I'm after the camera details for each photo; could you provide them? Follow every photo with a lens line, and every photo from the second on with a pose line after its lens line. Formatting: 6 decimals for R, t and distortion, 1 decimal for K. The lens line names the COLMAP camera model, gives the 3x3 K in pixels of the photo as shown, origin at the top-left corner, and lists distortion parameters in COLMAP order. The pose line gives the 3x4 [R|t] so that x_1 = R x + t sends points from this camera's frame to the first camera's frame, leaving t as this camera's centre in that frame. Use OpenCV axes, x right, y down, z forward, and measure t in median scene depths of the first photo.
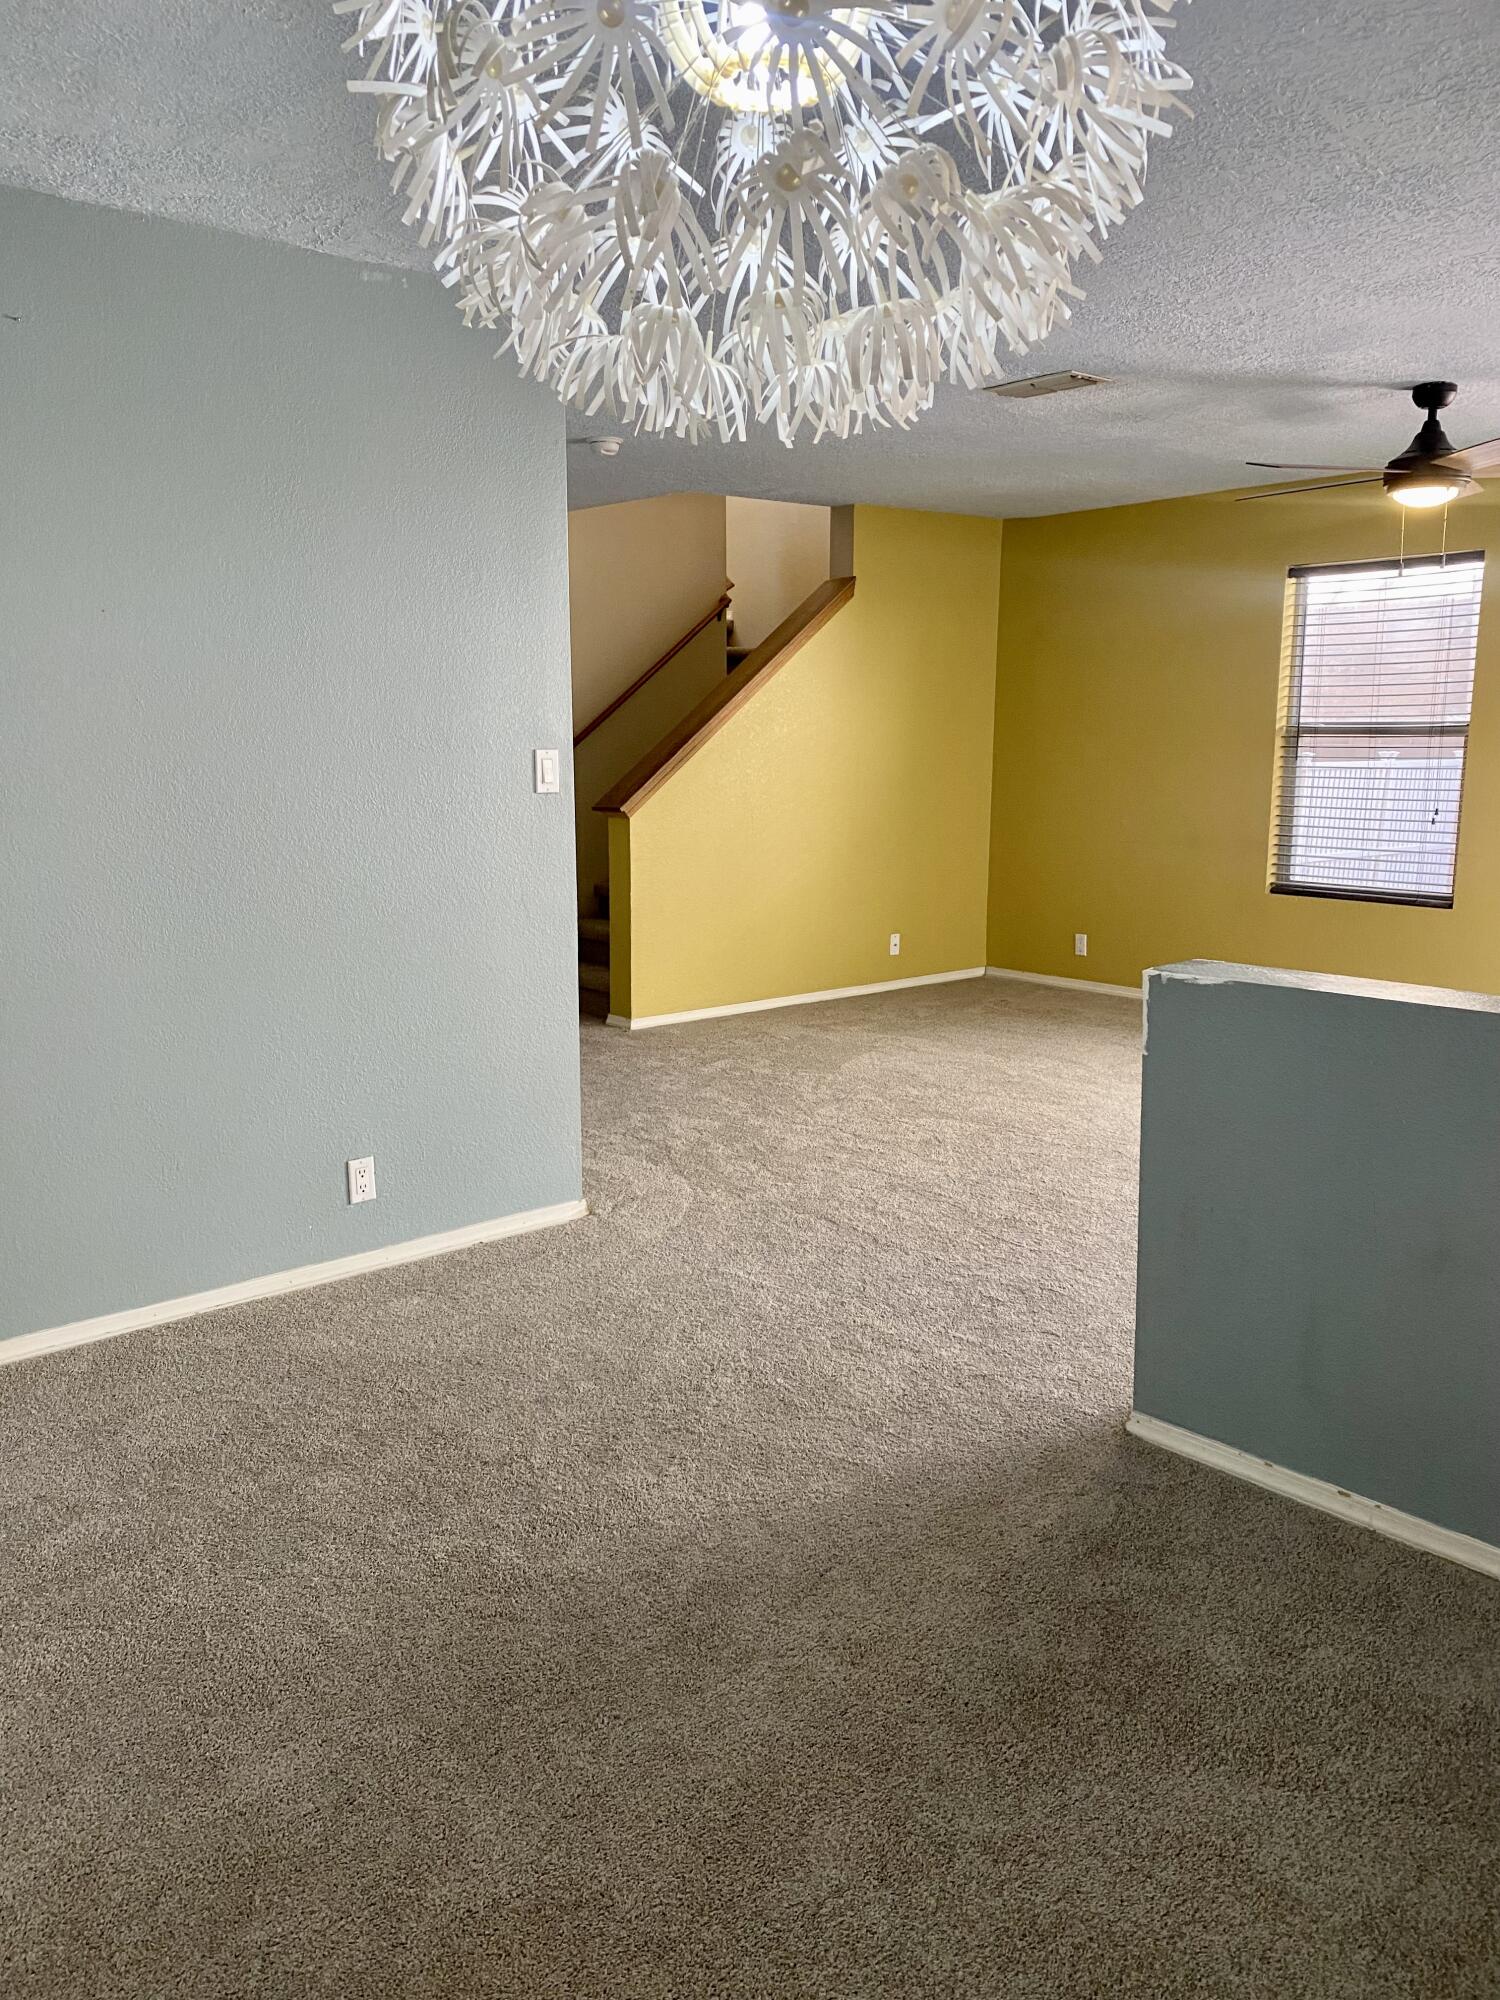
lens RADIAL K [[1521.3, 0, 735.1], [0, 1521.3, 999.9], [0, 0, 1]] dist [0.137289, -0.175601]
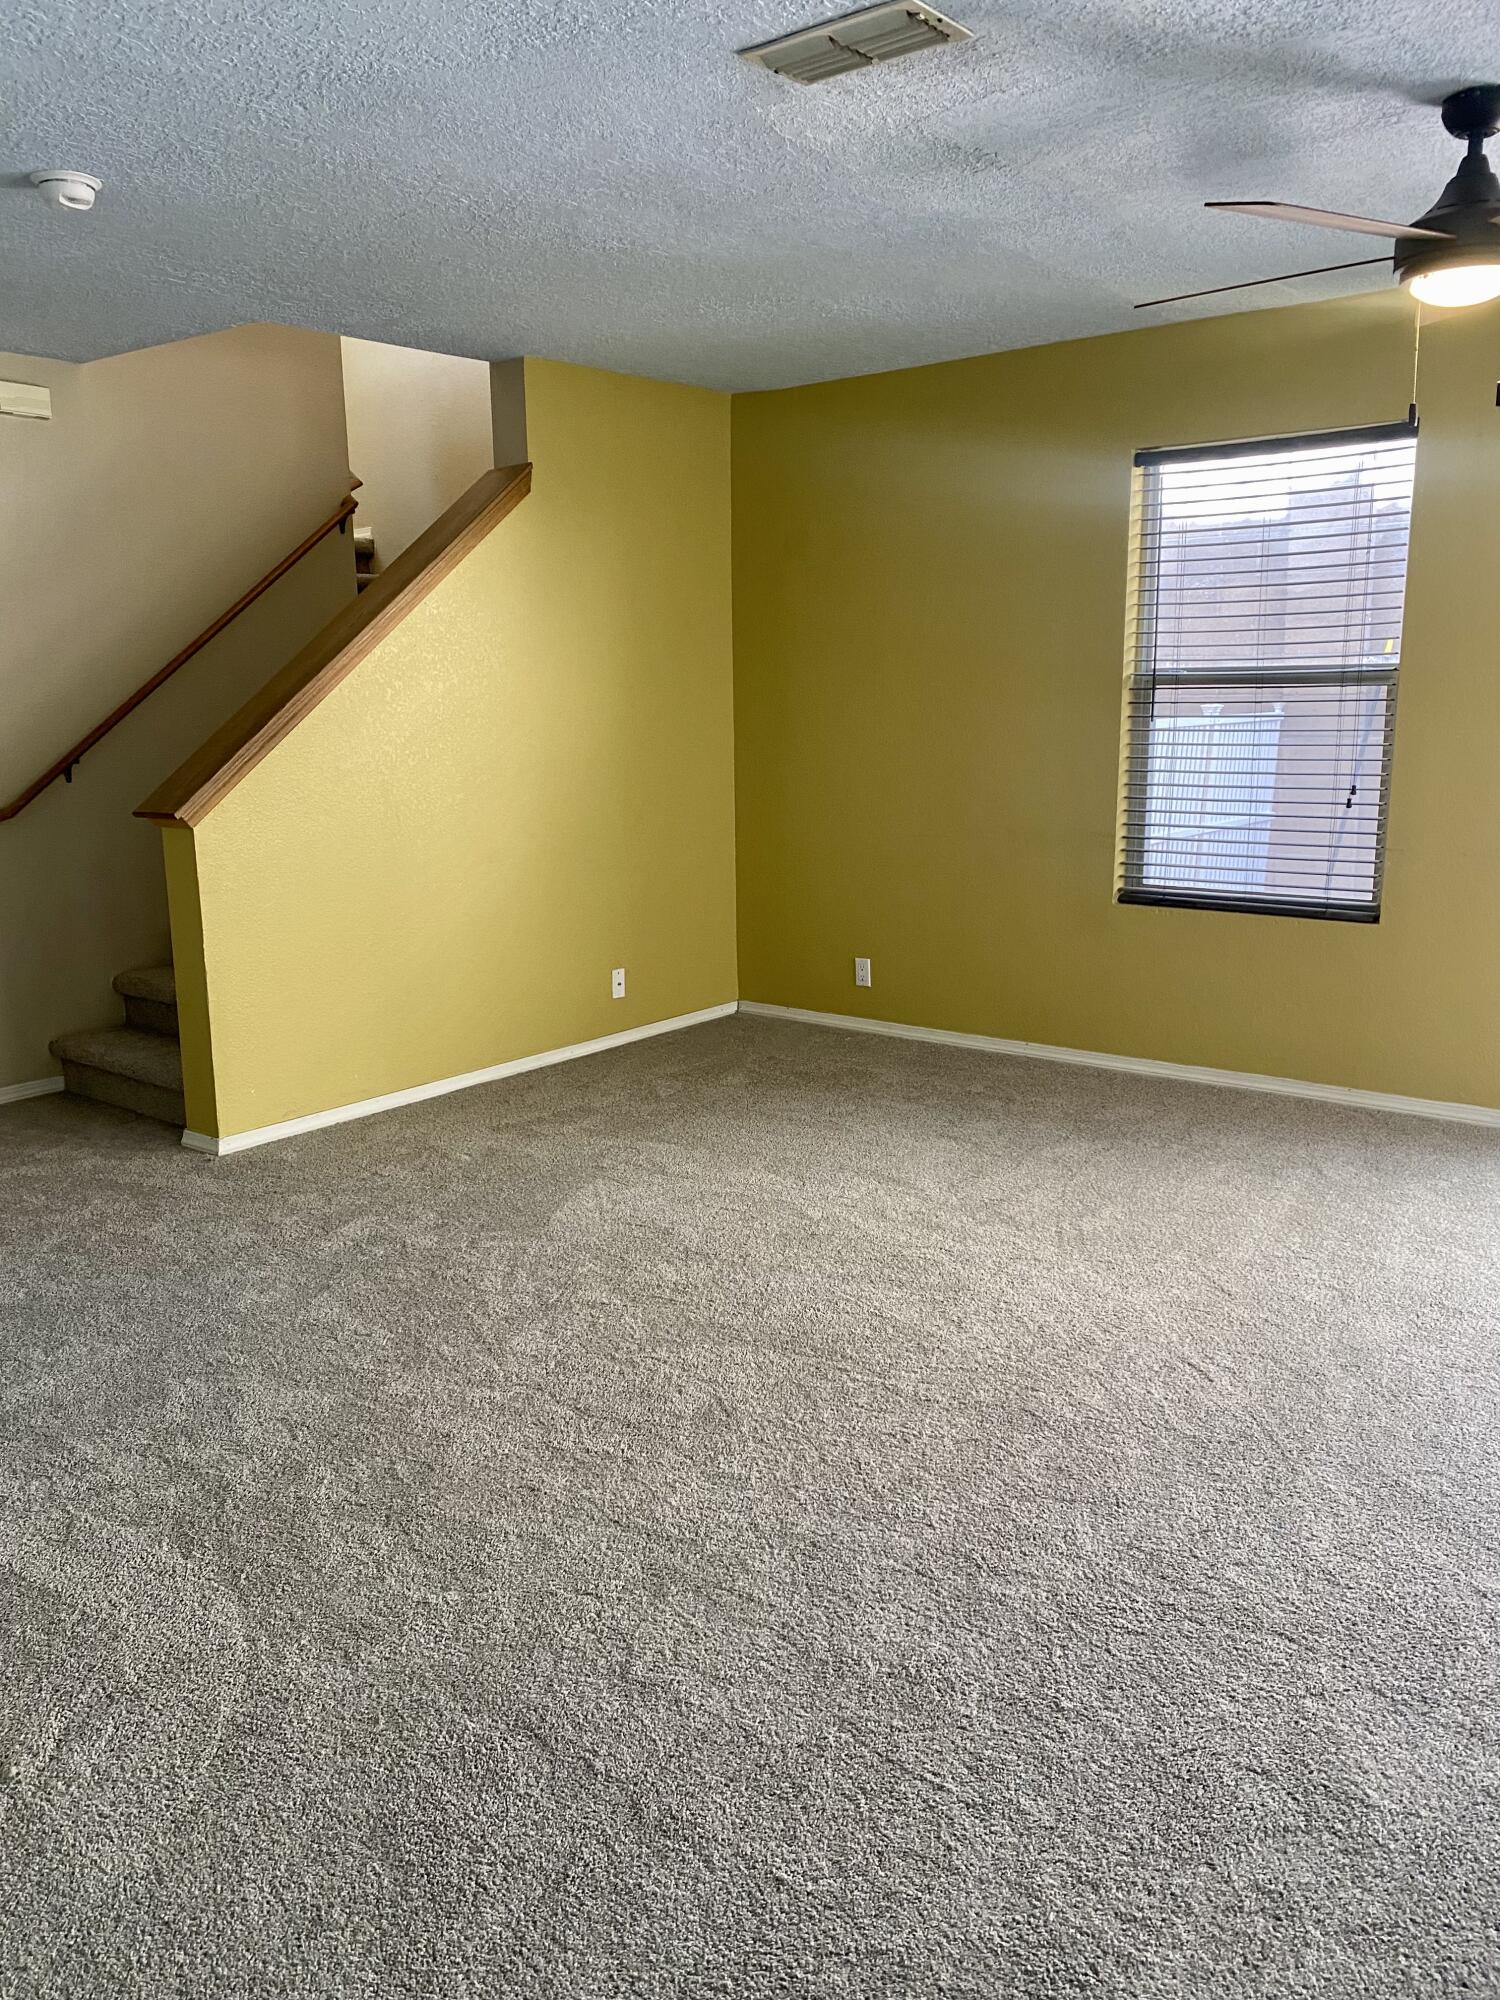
lens RADIAL K [[1521.3, 0, 735.1], [0, 1521.3, 999.9], [0, 0, 1]] dist [0.137289, -0.175601]
pose [[0.980998, -0.054072, 0.186330, 0.028517], [0.048618, 0.998248, 0.033718, -0.059267], [-0.187826, -0.024018, 0.981909, 0.328306]]
